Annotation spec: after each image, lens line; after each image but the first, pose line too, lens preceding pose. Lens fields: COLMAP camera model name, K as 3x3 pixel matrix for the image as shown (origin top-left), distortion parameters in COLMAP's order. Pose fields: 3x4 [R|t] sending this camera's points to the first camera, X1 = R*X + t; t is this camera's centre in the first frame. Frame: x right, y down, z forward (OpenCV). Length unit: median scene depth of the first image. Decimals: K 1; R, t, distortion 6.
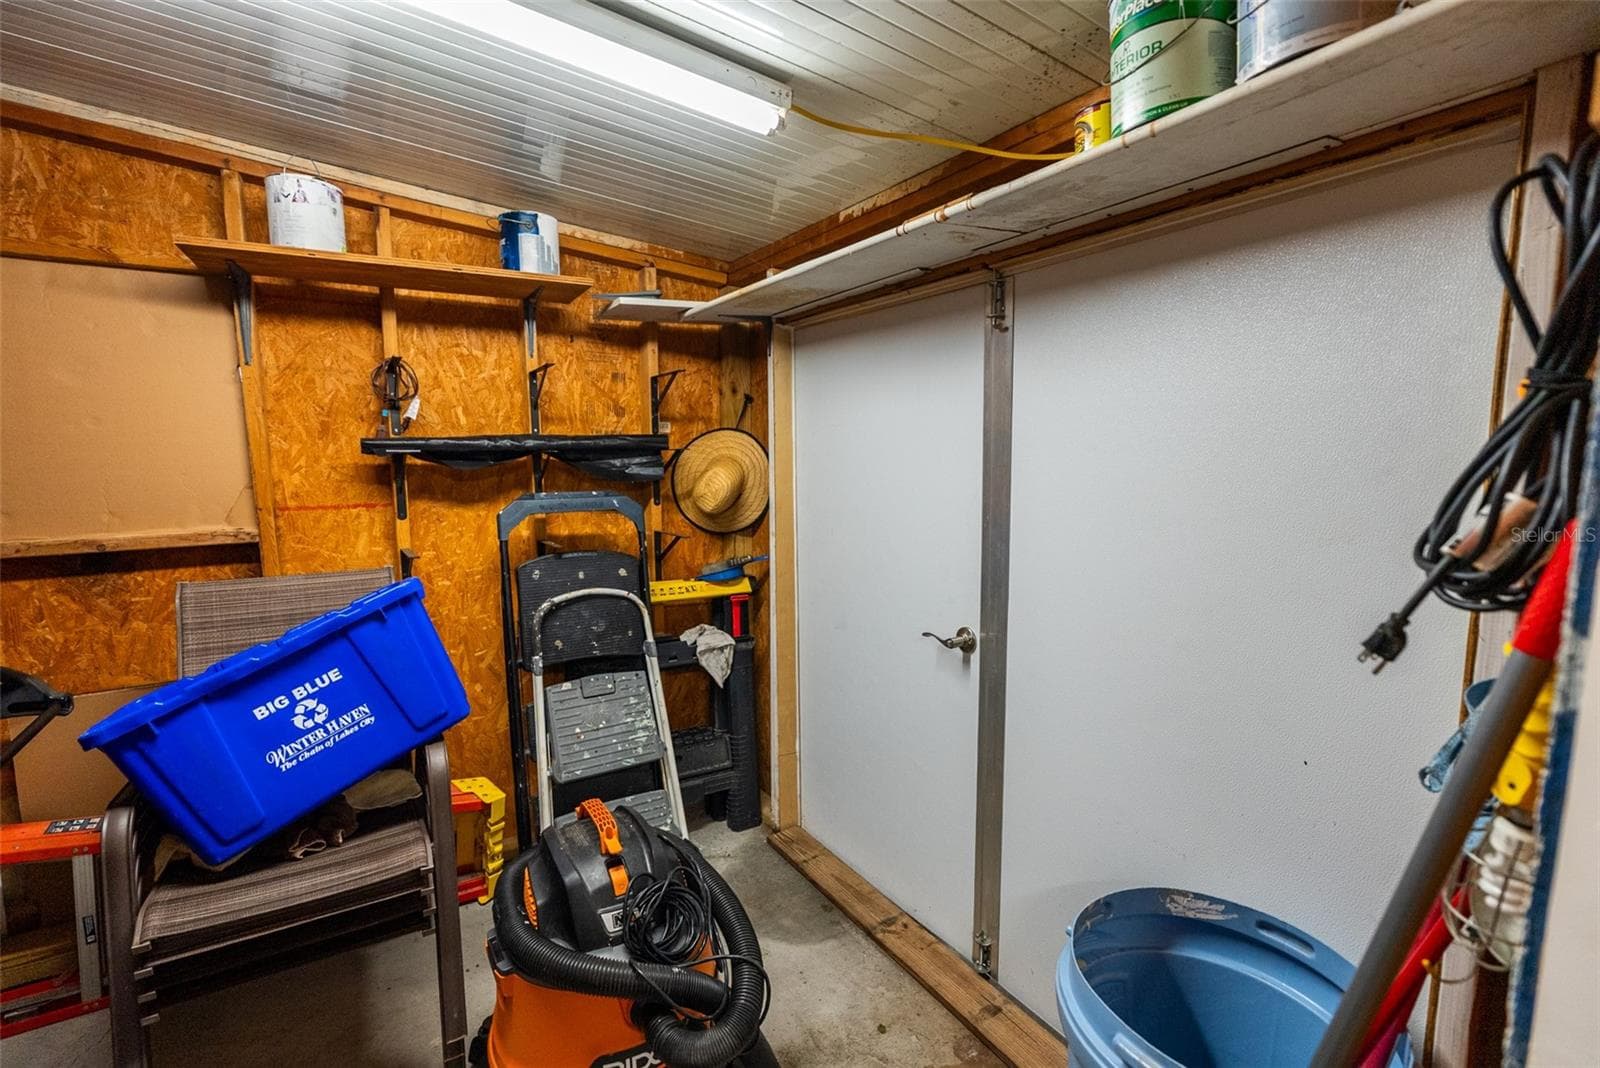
lens RADIAL K [[728.9, 0, 790.2], [0, 728.9, 538.9], [0, 0, 1]] dist [-0.004528, 0.001150]
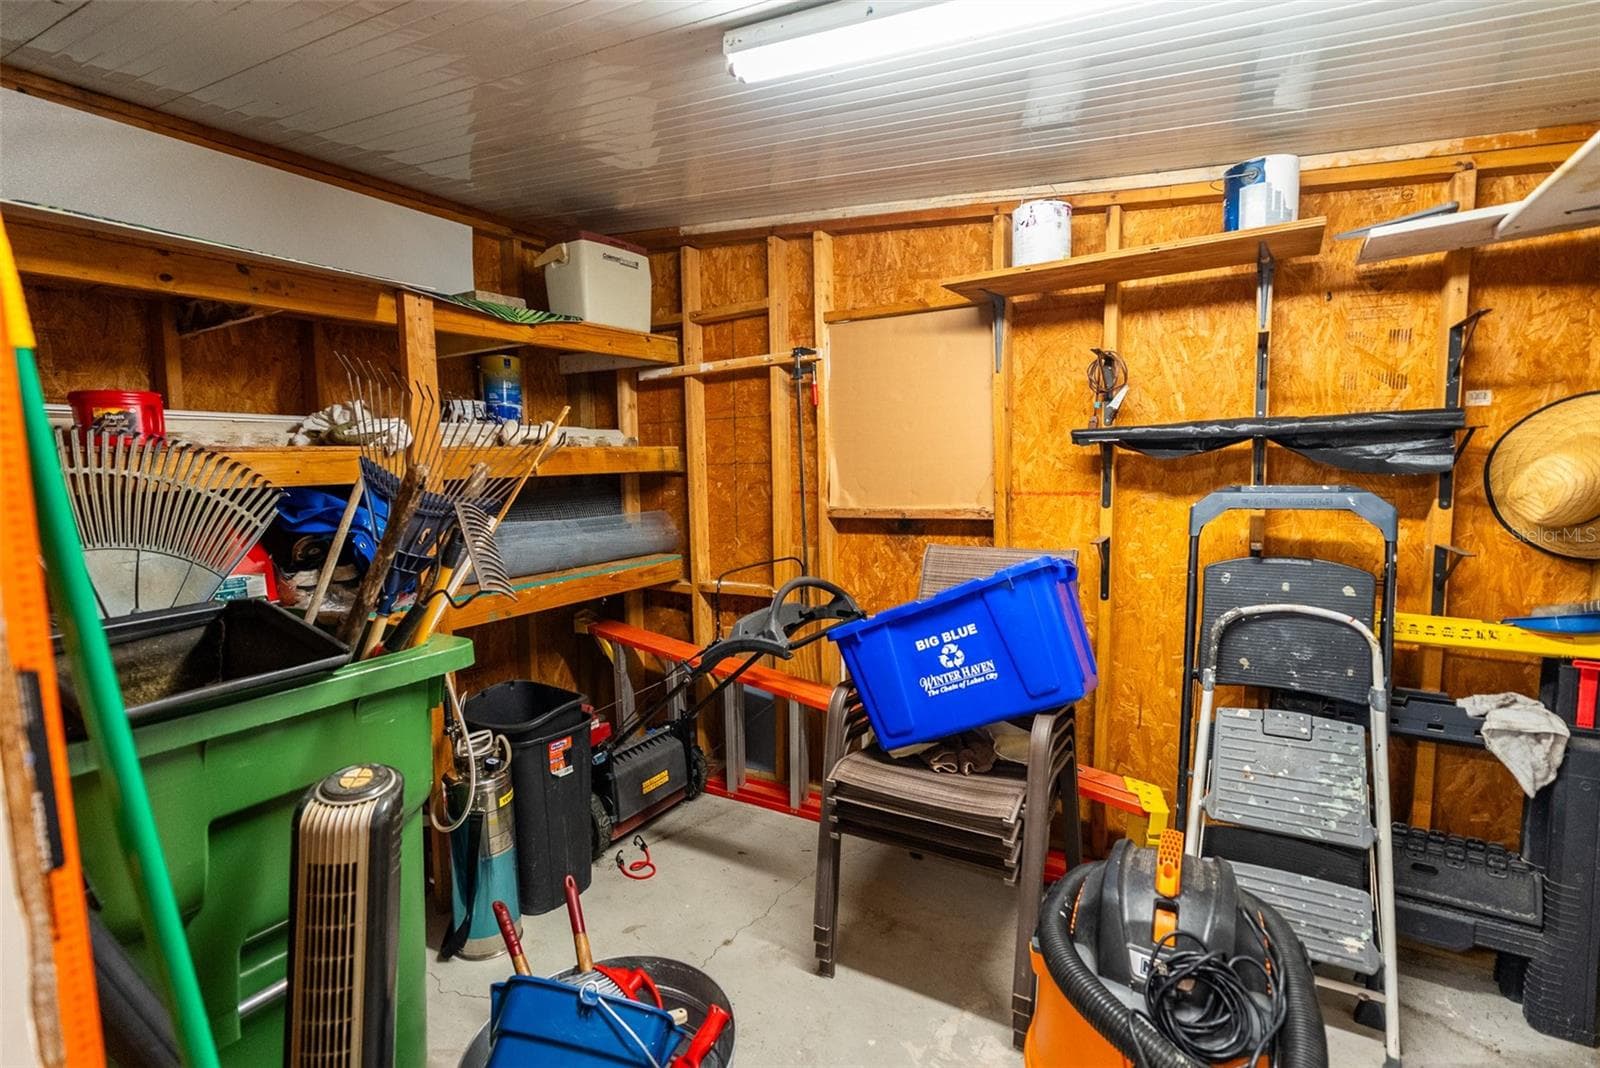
lens RADIAL K [[746.6, 0, 777.0], [0, 746.6, 538.9], [0, 0, 1]] dist [-0.003492, 0.000621]
pose [[0.451399, 0.085069, -0.888258, 0.195459], [-0.092754, 0.994526, 0.048110, 0.009260], [0.887488, 0.060673, 0.456819, 0.109756]]
